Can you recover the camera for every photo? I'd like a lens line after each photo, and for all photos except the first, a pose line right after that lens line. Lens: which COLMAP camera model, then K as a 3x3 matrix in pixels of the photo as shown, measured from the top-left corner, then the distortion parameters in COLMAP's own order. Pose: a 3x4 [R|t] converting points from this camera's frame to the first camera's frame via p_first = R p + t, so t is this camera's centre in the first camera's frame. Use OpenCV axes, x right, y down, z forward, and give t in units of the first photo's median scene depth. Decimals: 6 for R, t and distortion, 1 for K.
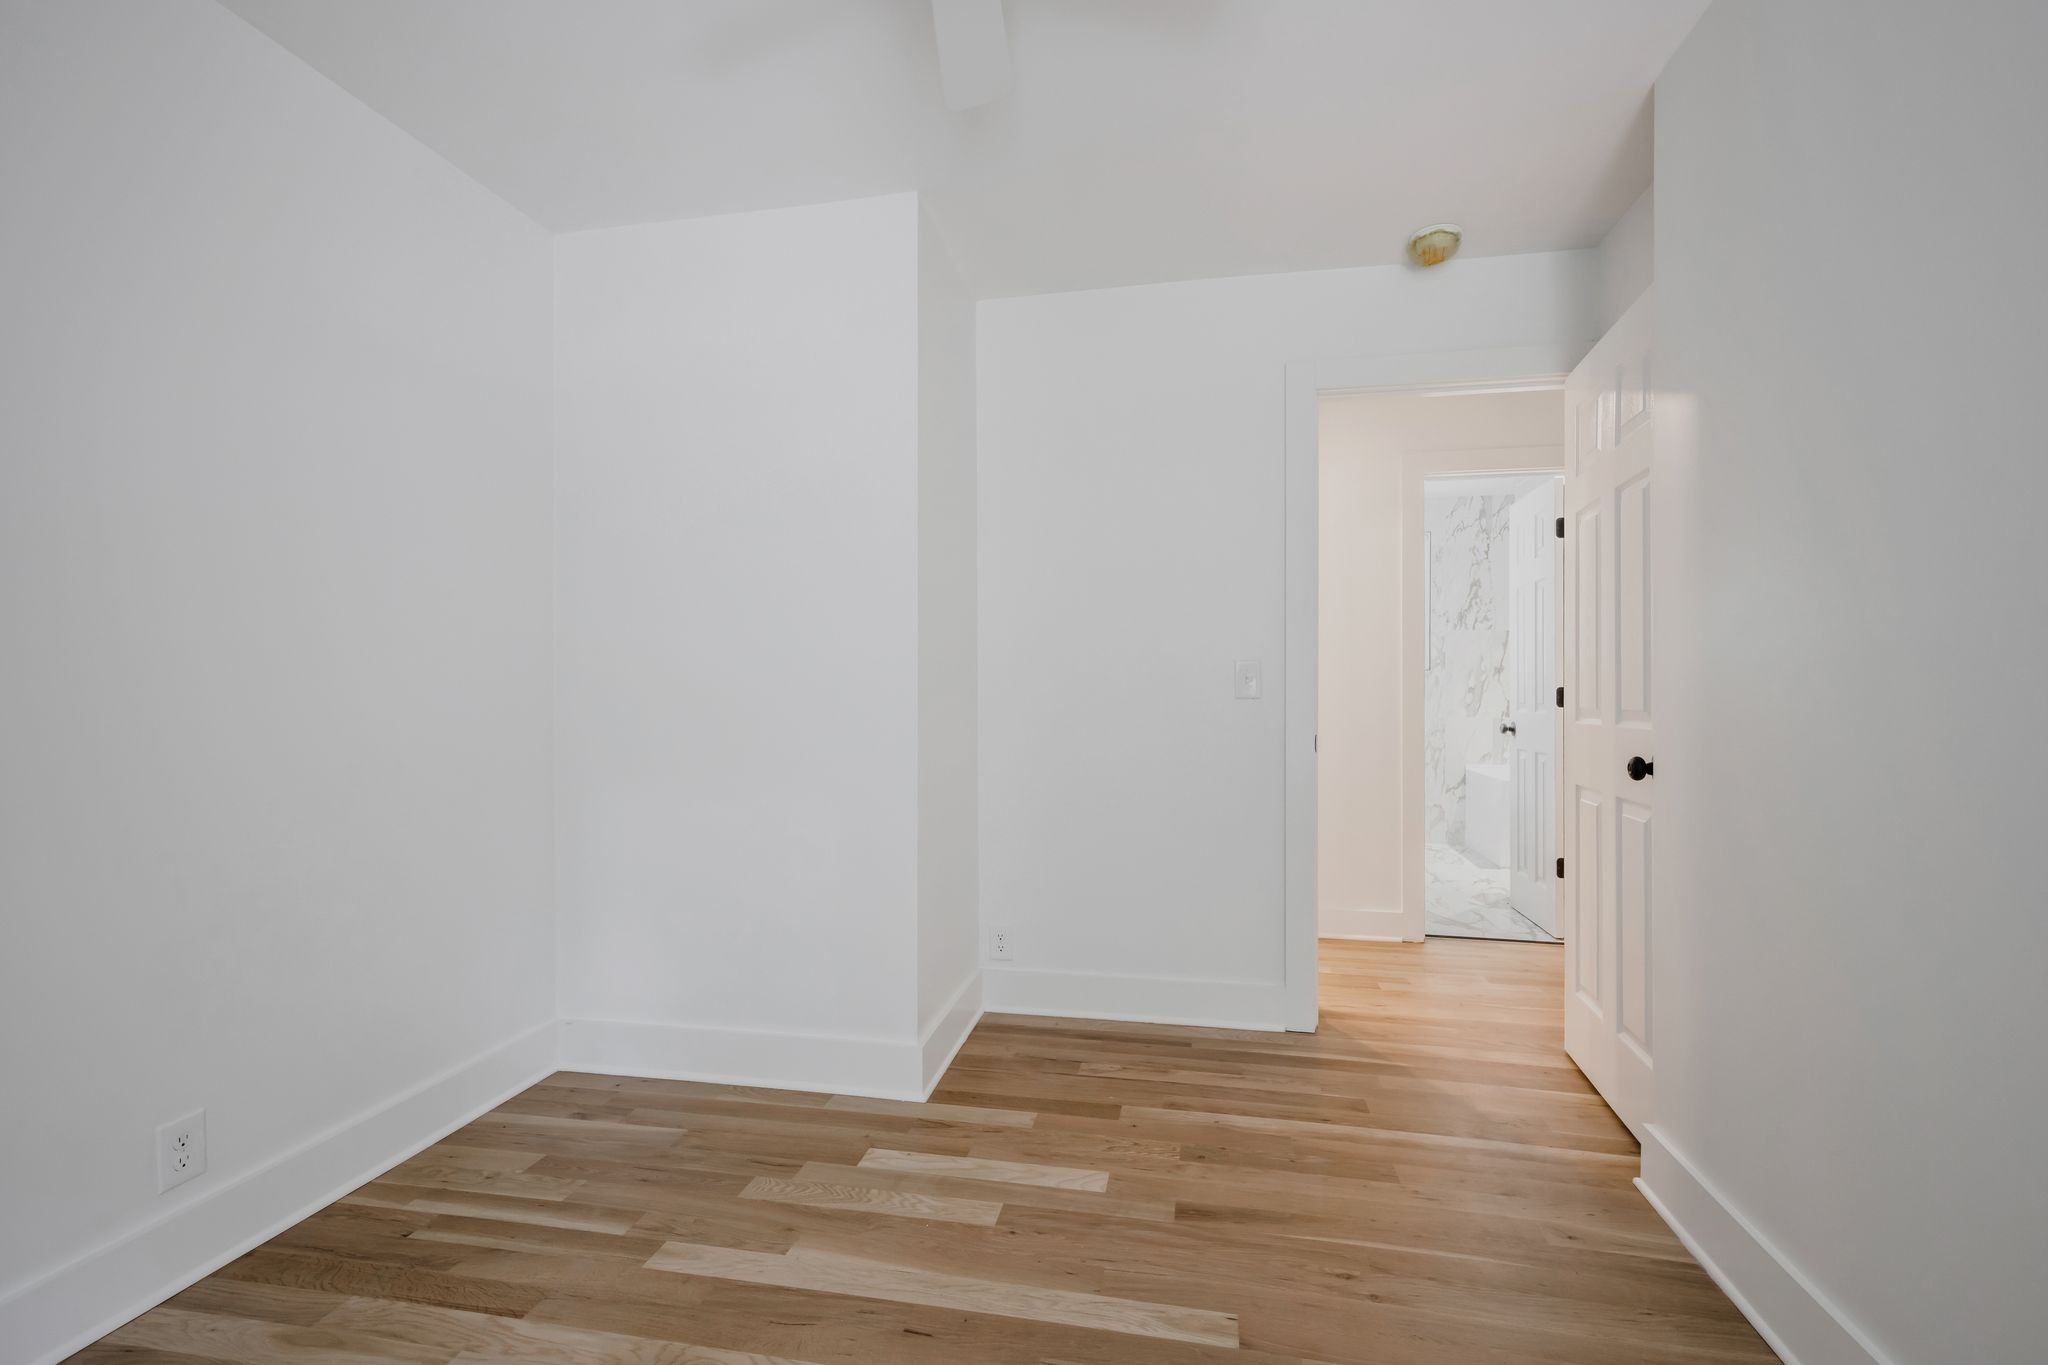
lens RADIAL K [[944.3, 0, 1025.4], [0, 944.3, 687.0], [0, 0, 1]] dist [-0.000146, -0.000035]
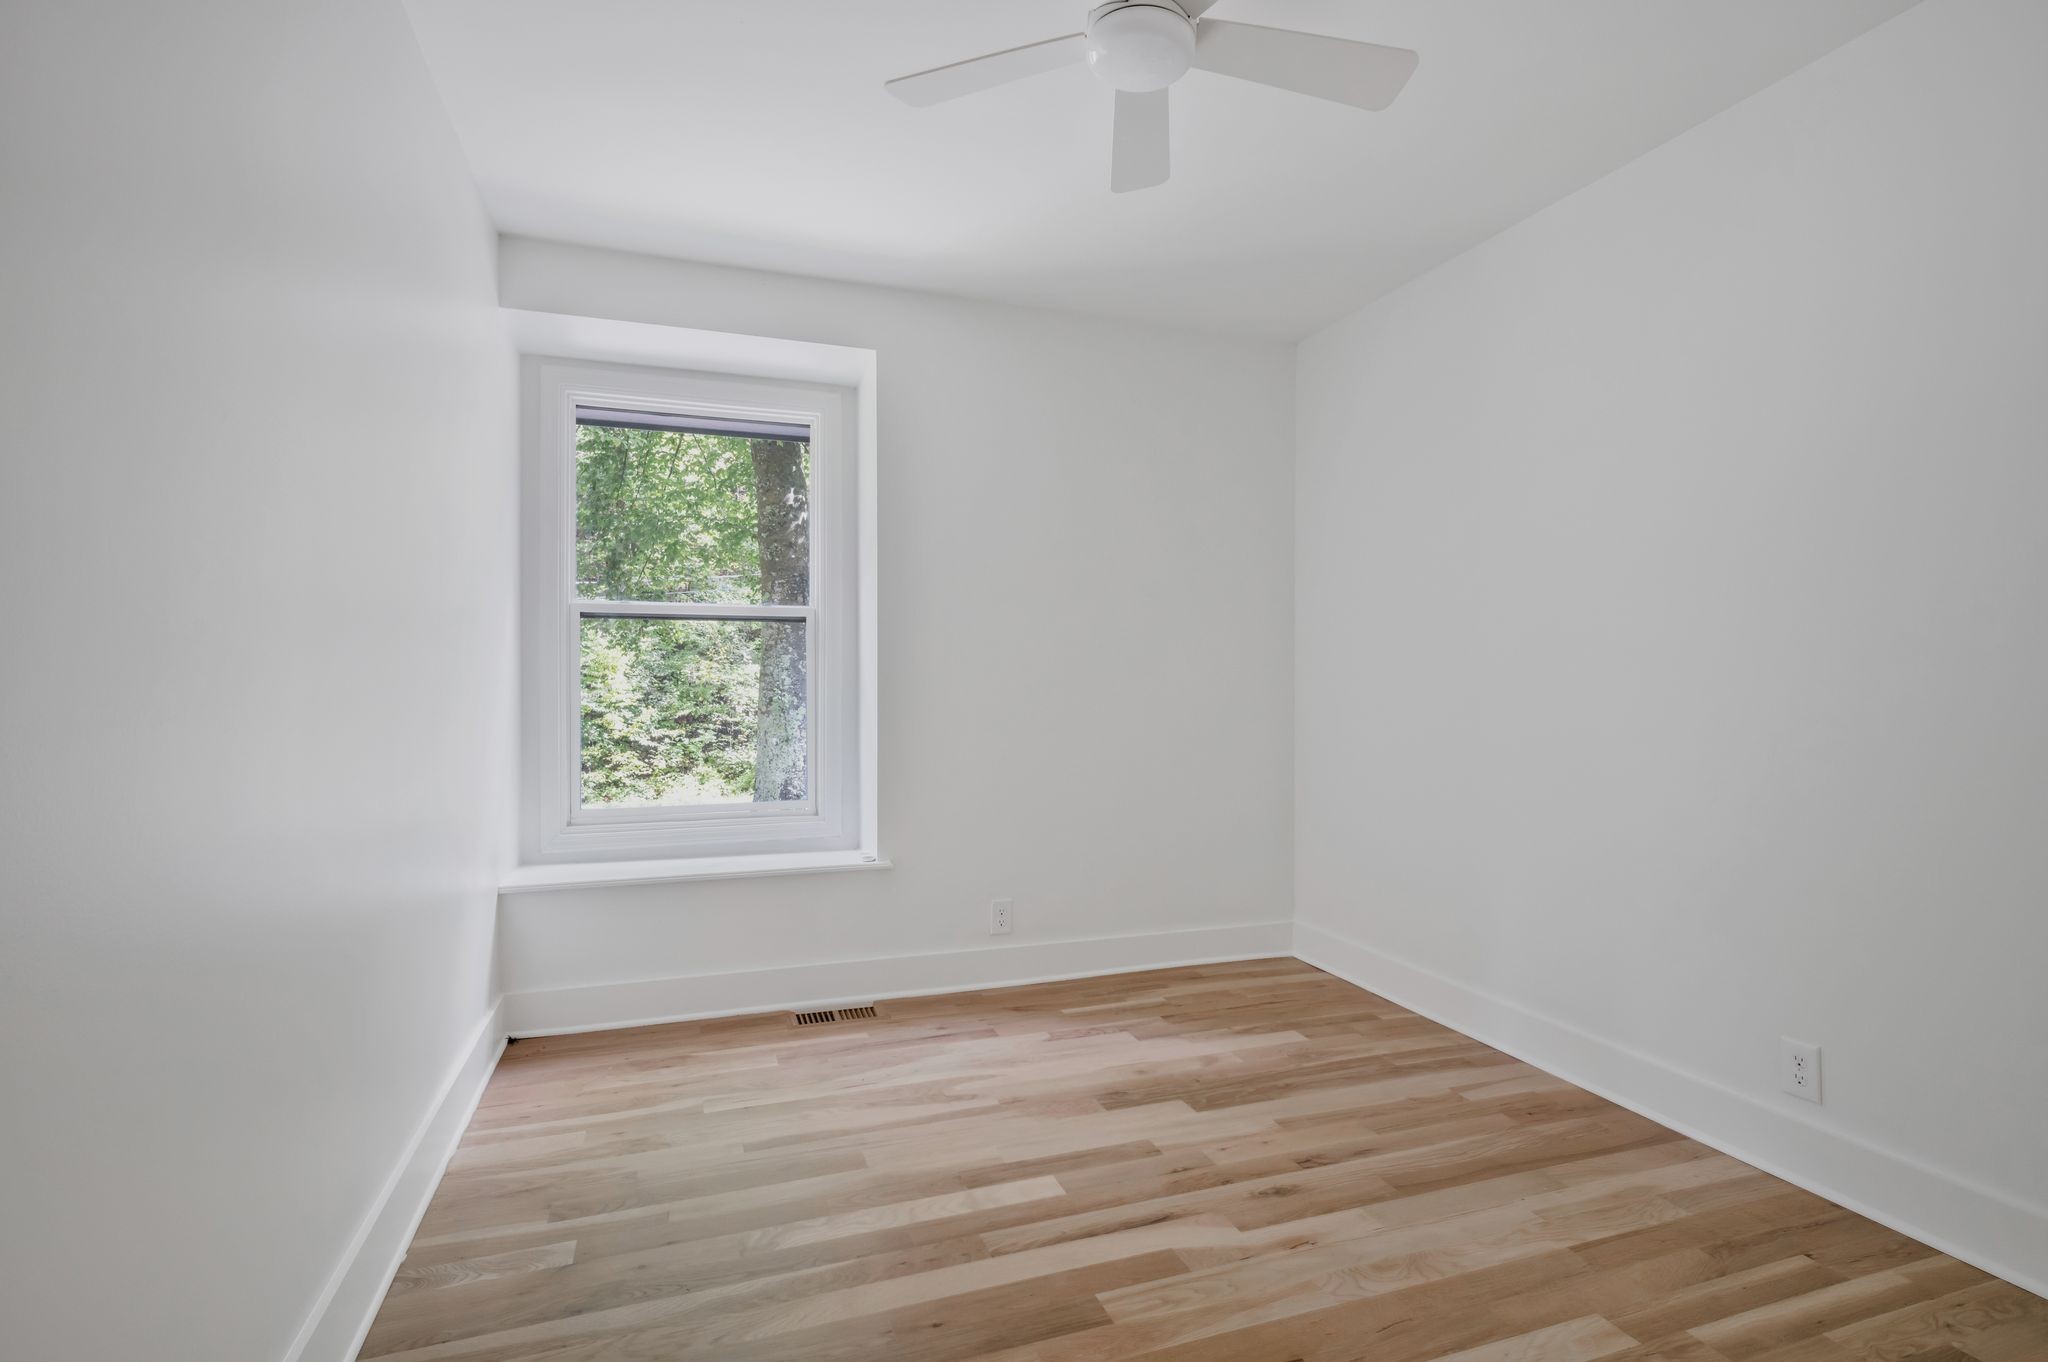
lens RADIAL K [[944.3, 0, 1020.0], [0, 944.3, 679.0], [0, 0, 1]] dist [-0.000146, -0.000035]
pose [[-0.864016, -0.001804, -0.503462, 0.538890], [0.001942, 0.999974, -0.006917, 0.013088], [0.503461, -0.006954, -0.863990, 1.544765]]
